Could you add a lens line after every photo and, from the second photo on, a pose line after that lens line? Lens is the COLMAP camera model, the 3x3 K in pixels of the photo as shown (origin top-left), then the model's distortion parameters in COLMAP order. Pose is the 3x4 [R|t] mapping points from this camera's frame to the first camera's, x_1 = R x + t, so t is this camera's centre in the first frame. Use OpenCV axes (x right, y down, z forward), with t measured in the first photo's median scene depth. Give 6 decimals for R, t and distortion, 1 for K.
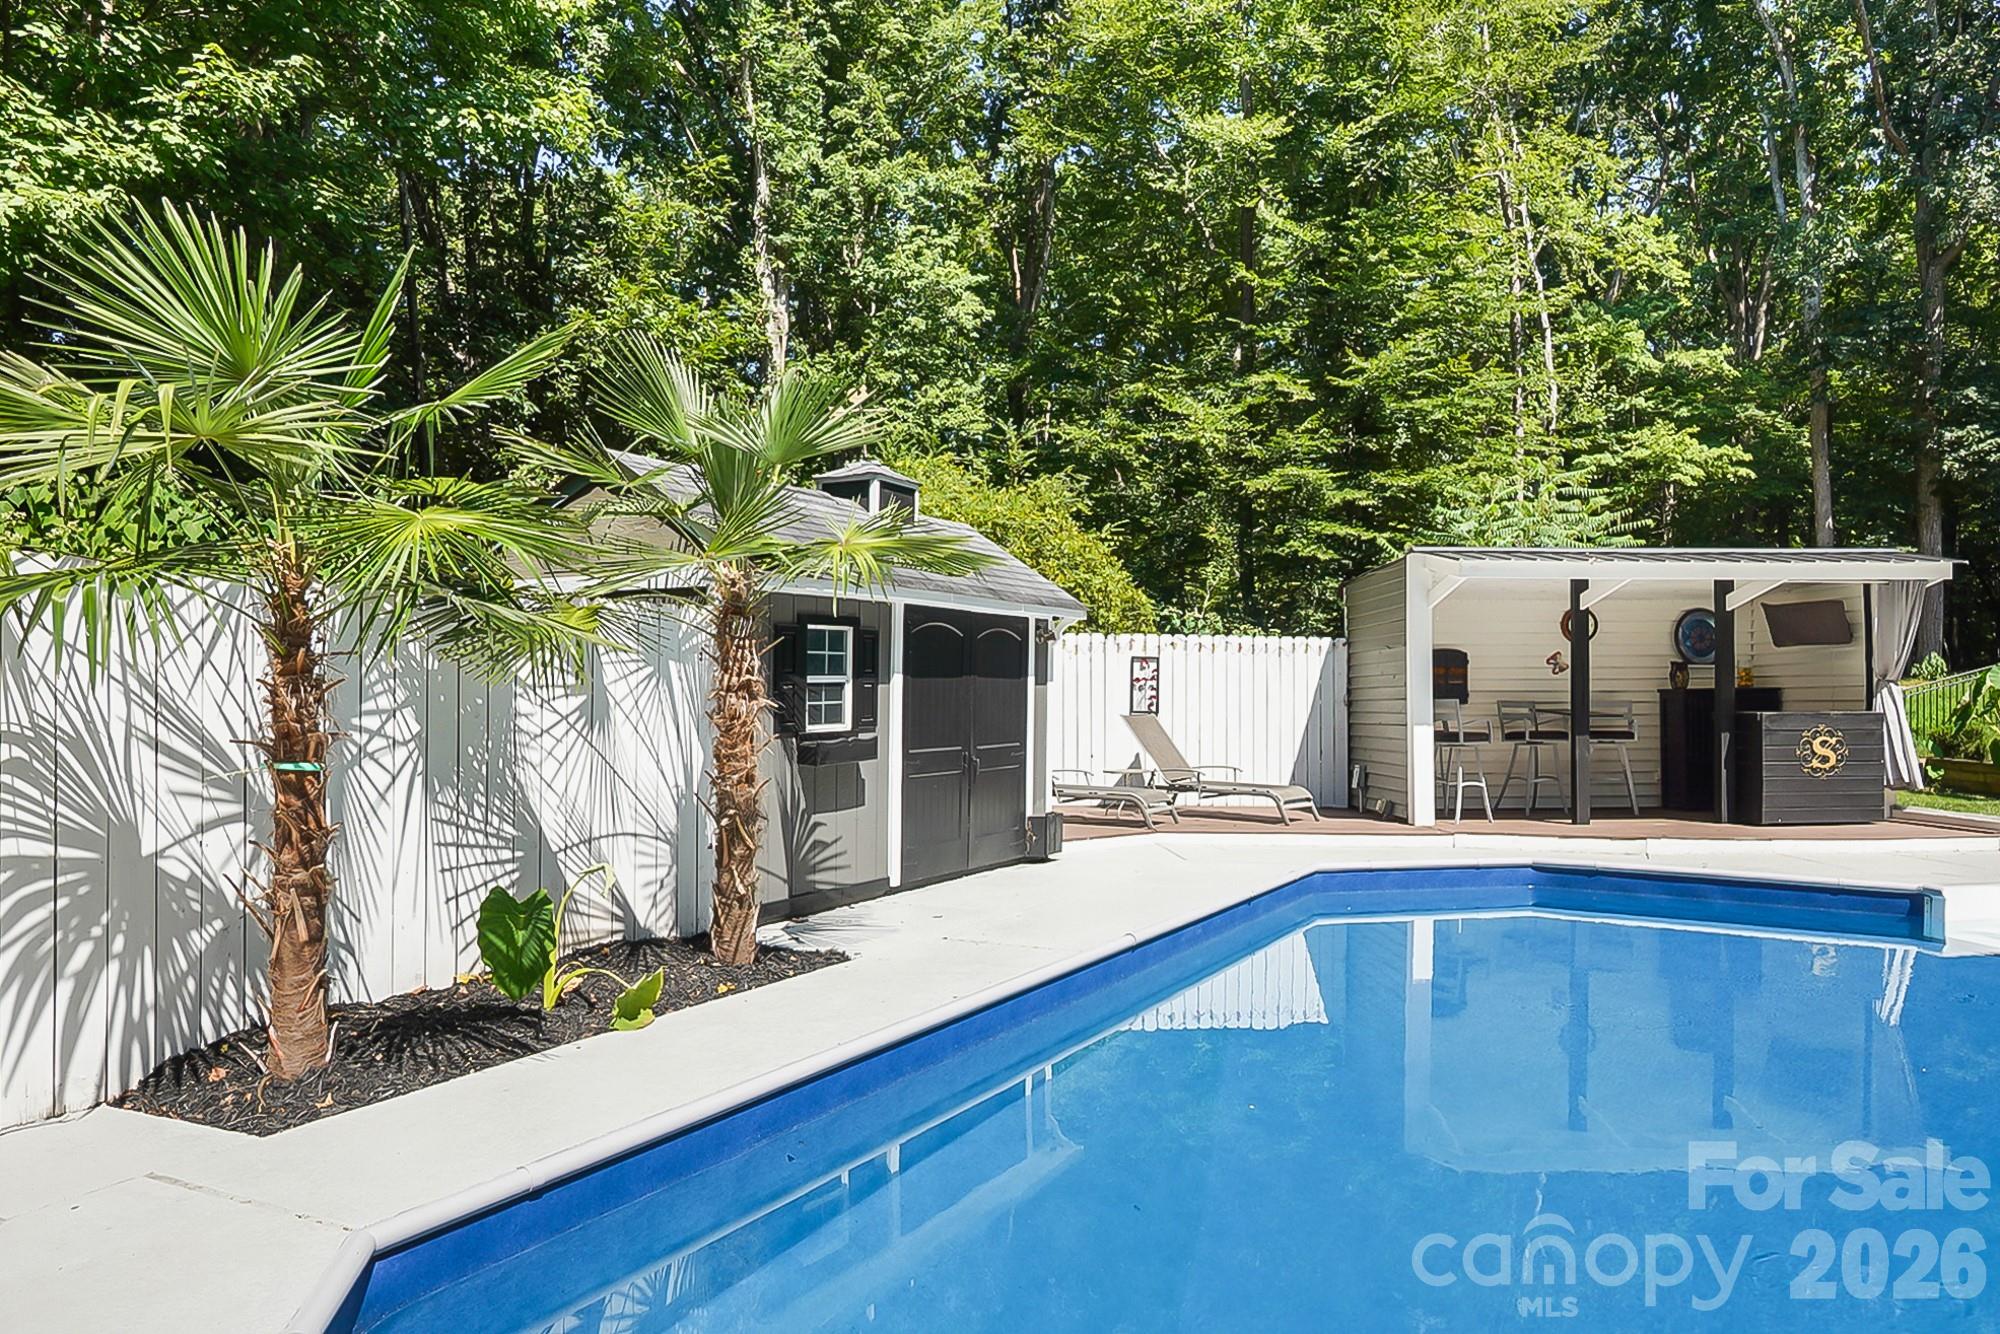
lens RADIAL K [[1239.1, 0, 1000.0], [0, 1239.1, 667.0], [0, 0, 1]] dist [0.005858, -0.042534]
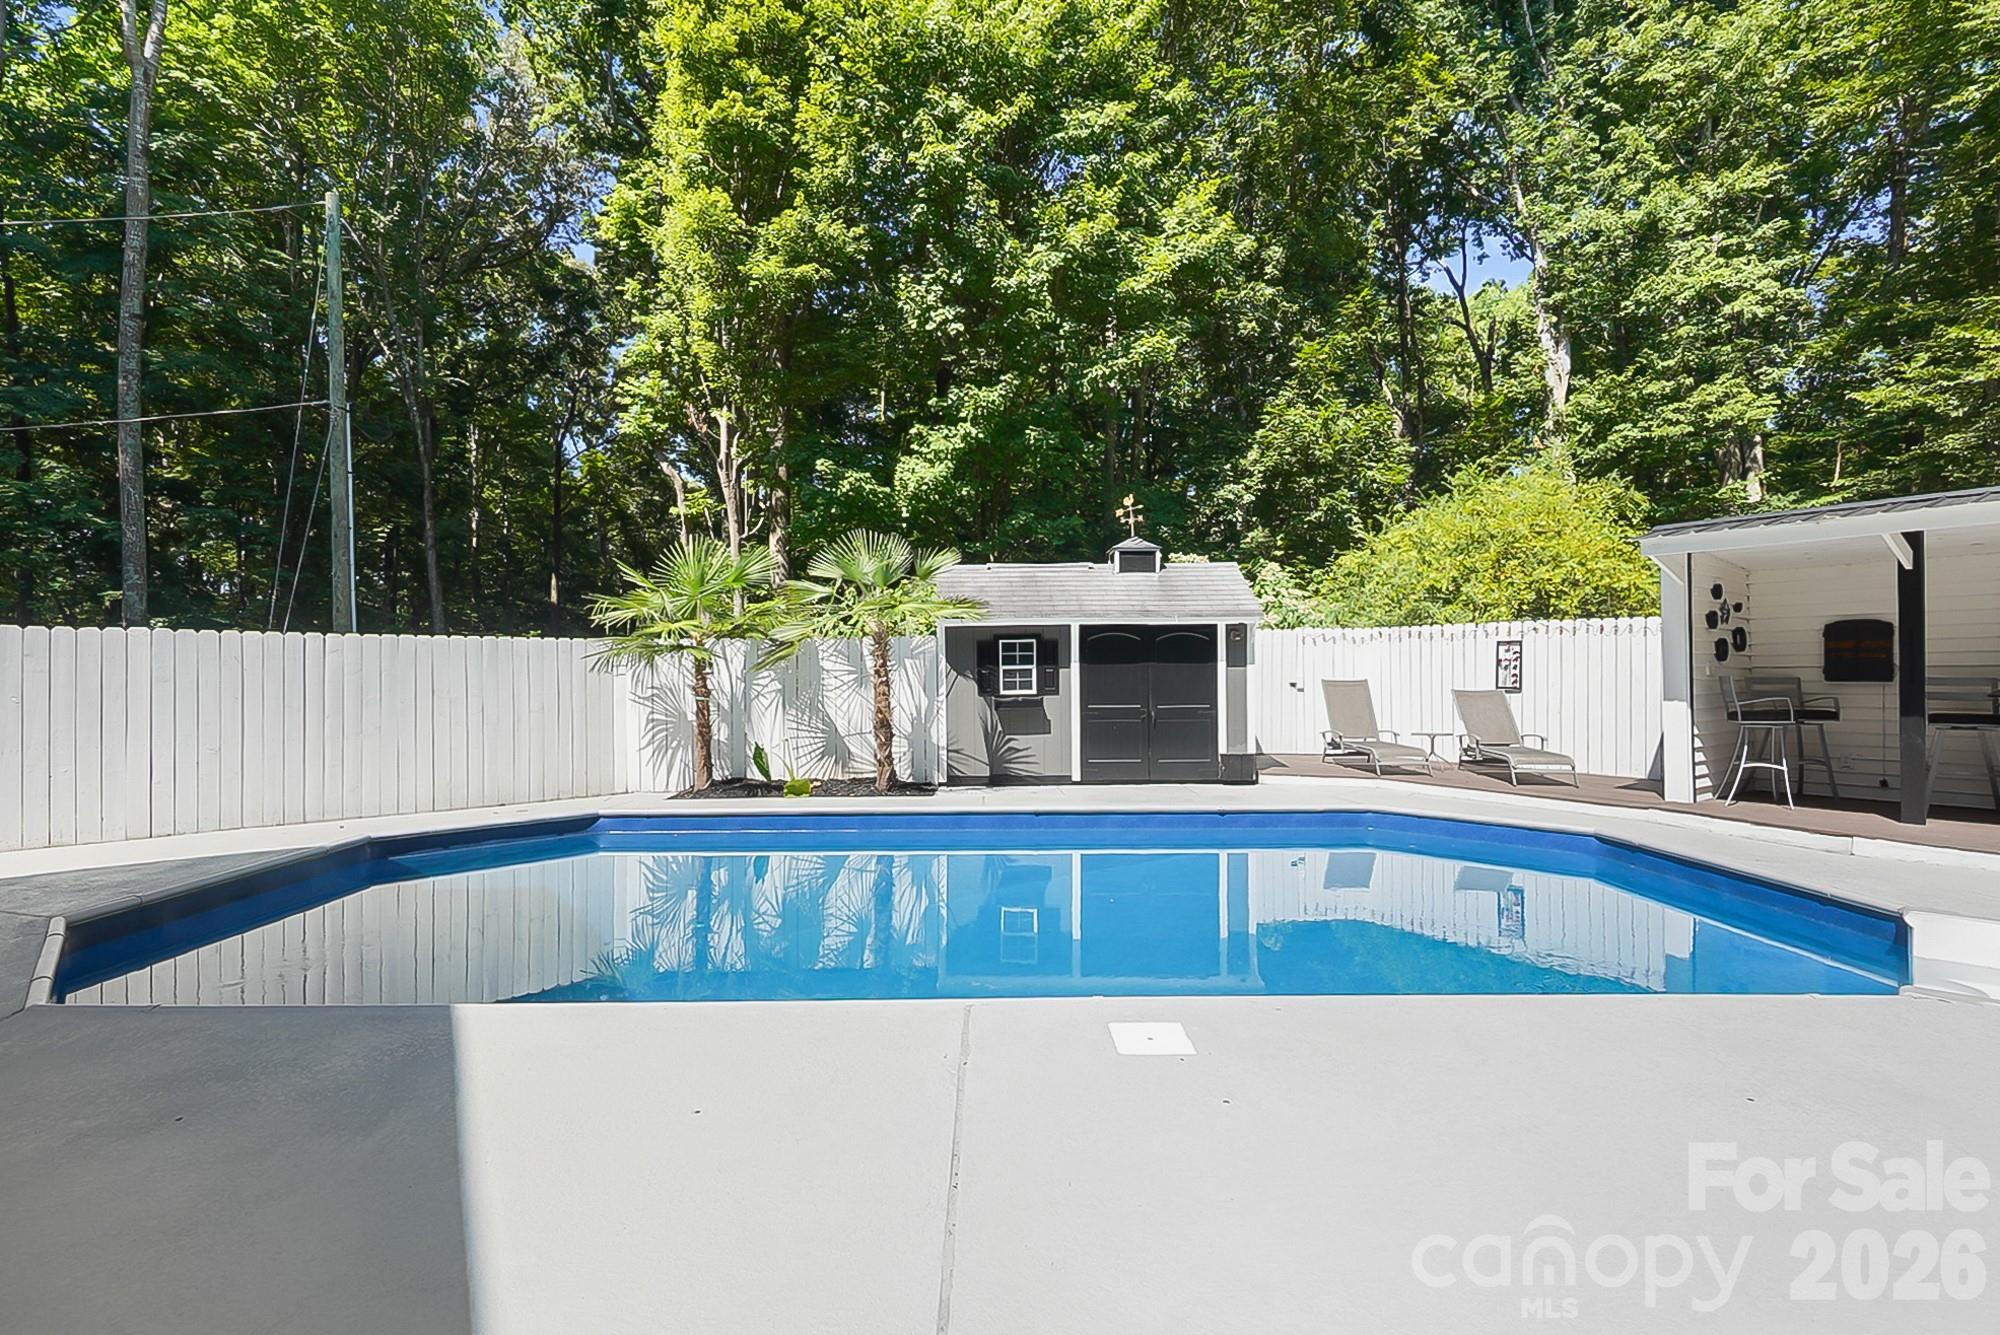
lens RADIAL K [[896.4, 0, 991.4], [0, 896.4, 664.1], [0, 0, 1]] dist [-0.000760, -0.000094]
pose [[0.525395, -0.012680, -0.850764, 0.589111], [0.024058, 0.999711, -0.000042, 0.002140], [0.850518, -0.020446, 0.525548, 0.122451]]
